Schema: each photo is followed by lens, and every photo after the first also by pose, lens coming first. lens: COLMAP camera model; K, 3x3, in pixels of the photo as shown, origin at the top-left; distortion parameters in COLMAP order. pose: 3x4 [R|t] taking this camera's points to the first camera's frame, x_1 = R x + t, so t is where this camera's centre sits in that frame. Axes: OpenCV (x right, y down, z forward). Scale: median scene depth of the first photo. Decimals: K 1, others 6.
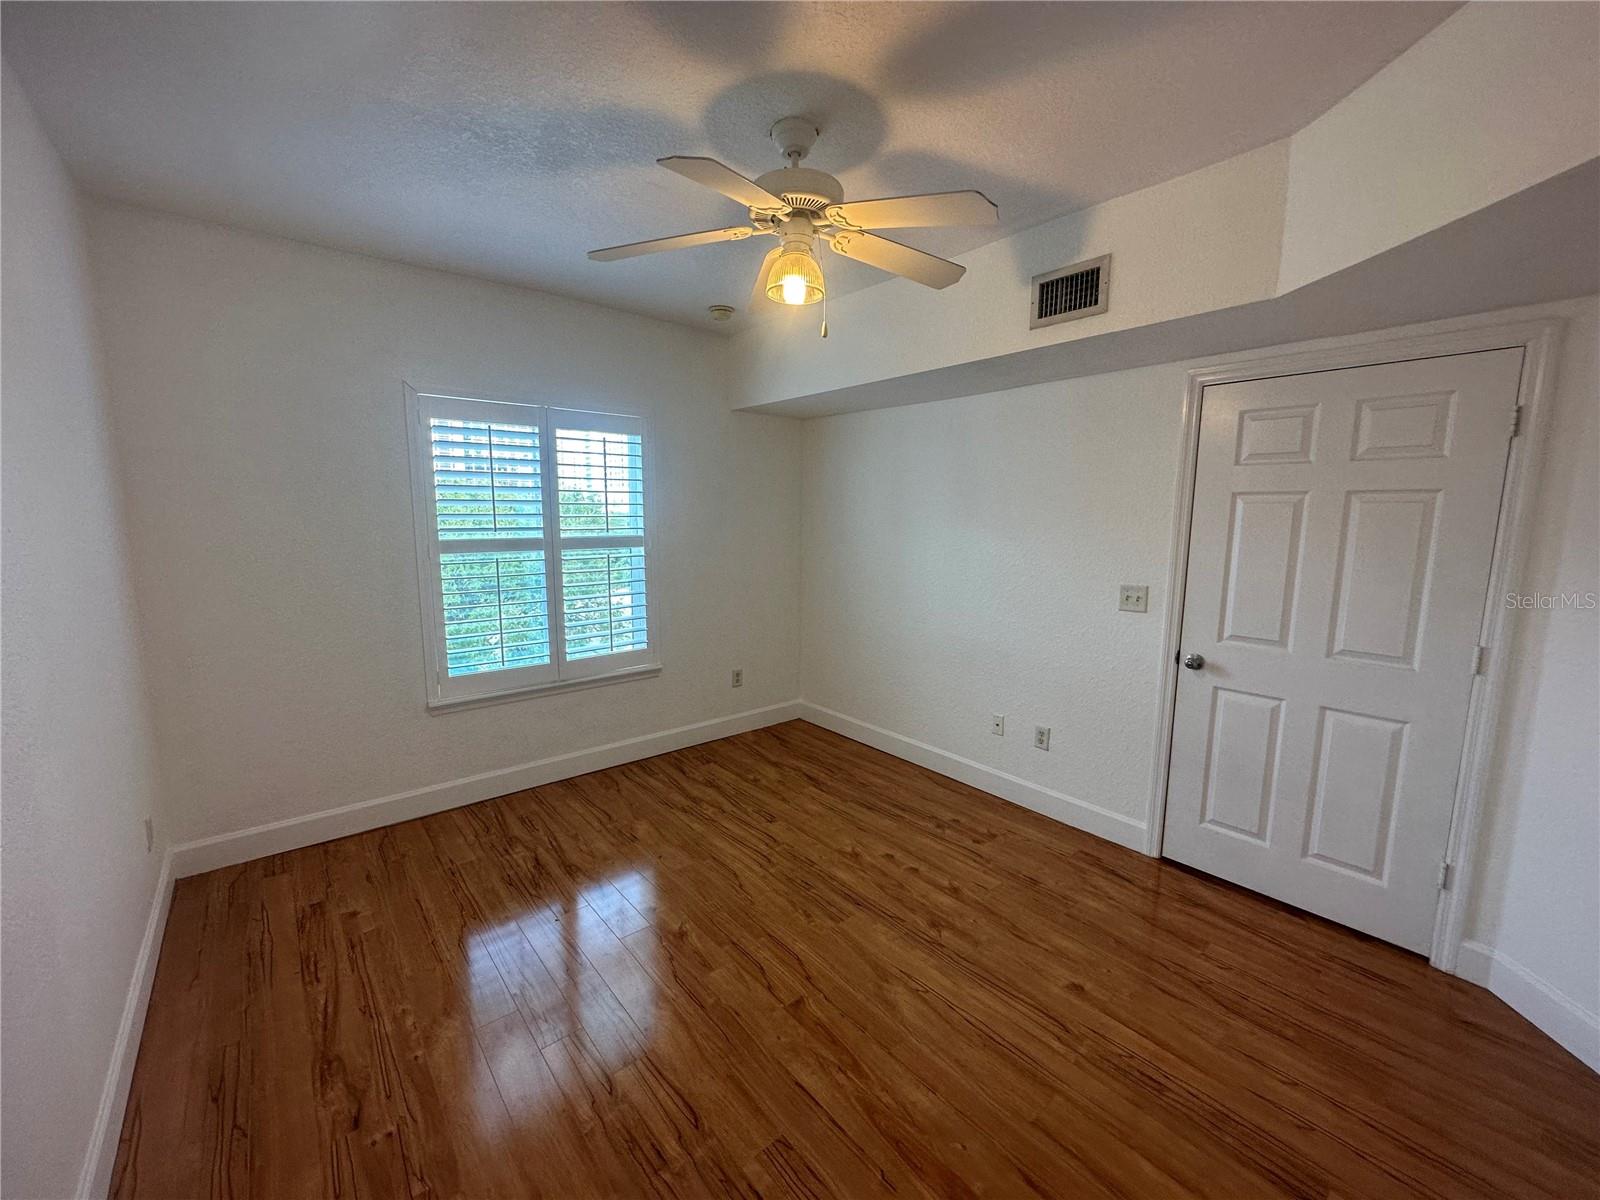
lens RADIAL K [[639.9, 0, 801.4], [0, 639.9, 599.3], [0, 0, 1]] dist [-0.003072, 0.000156]
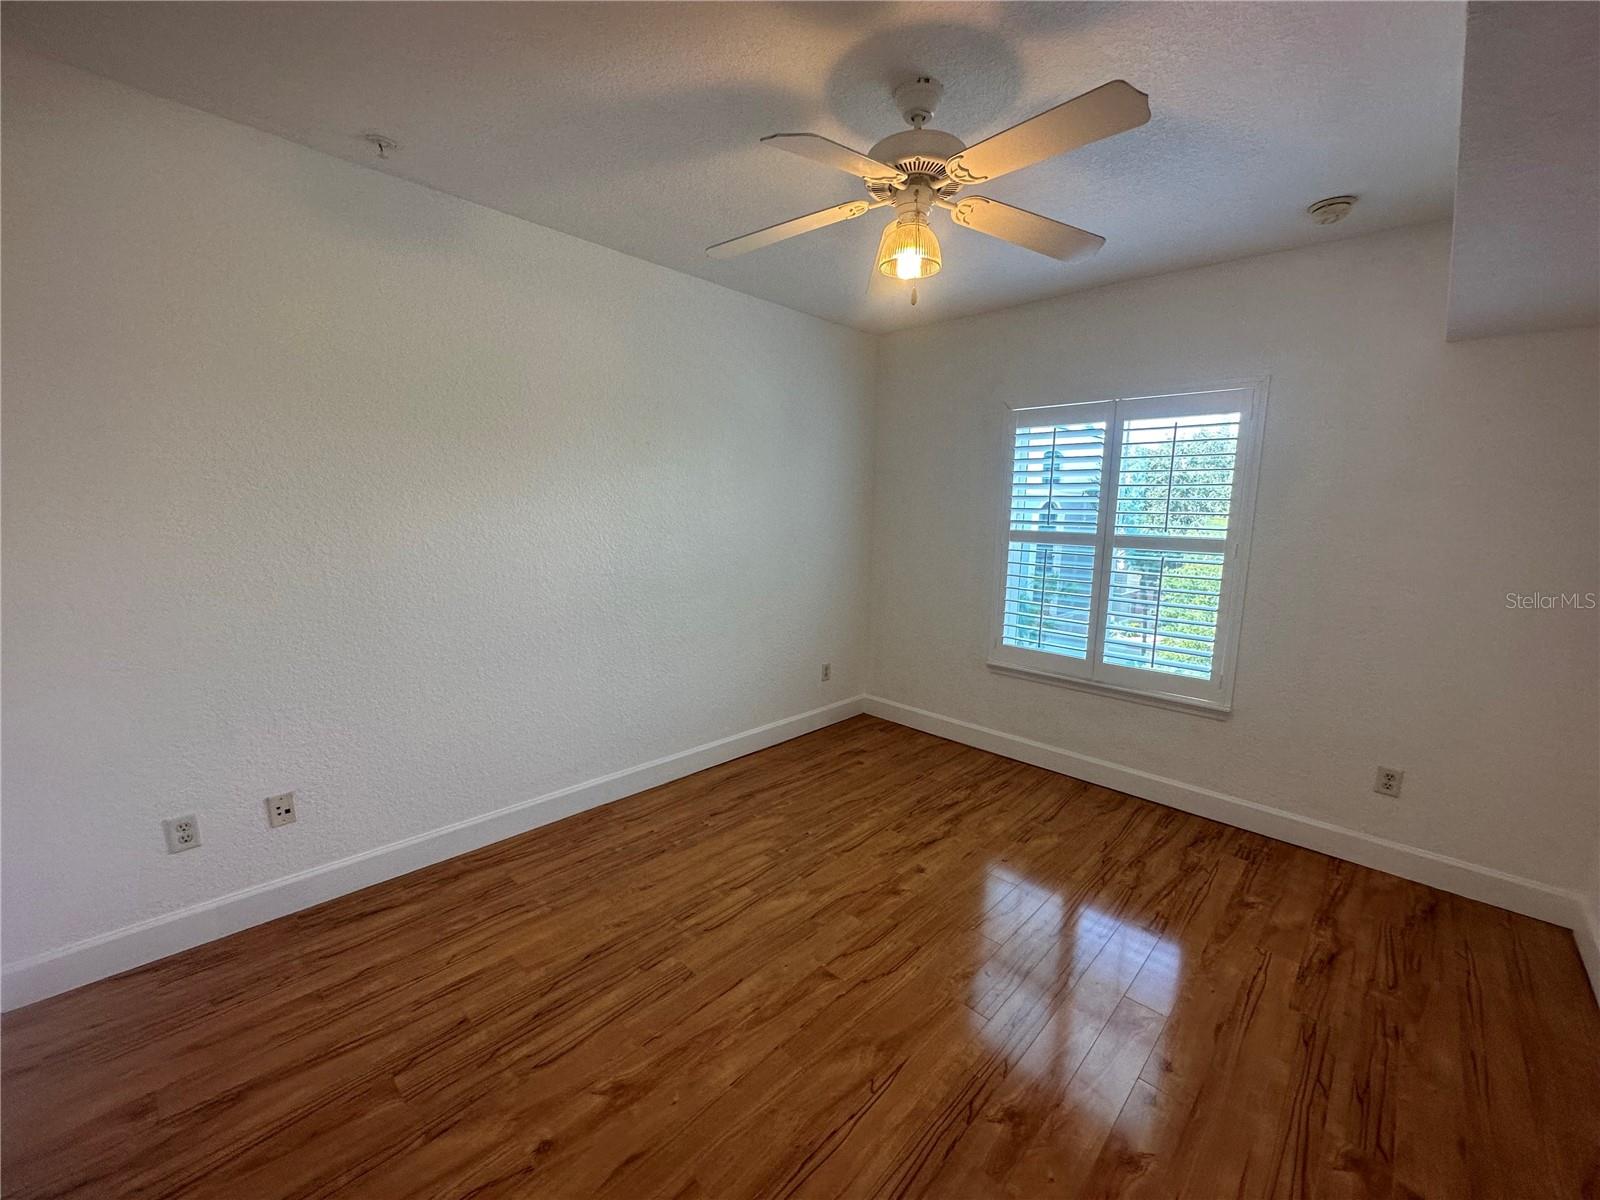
lens RADIAL K [[639.9, 0, 801.8], [0, 639.9, 601.8], [0, 0, 1]] dist [-0.003072, 0.000156]
pose [[0.096731, 0.146220, -0.984512, 0.542889], [-0.152543, 0.979642, 0.130509, -0.052174], [0.983552, 0.137557, 0.117067, 0.444643]]
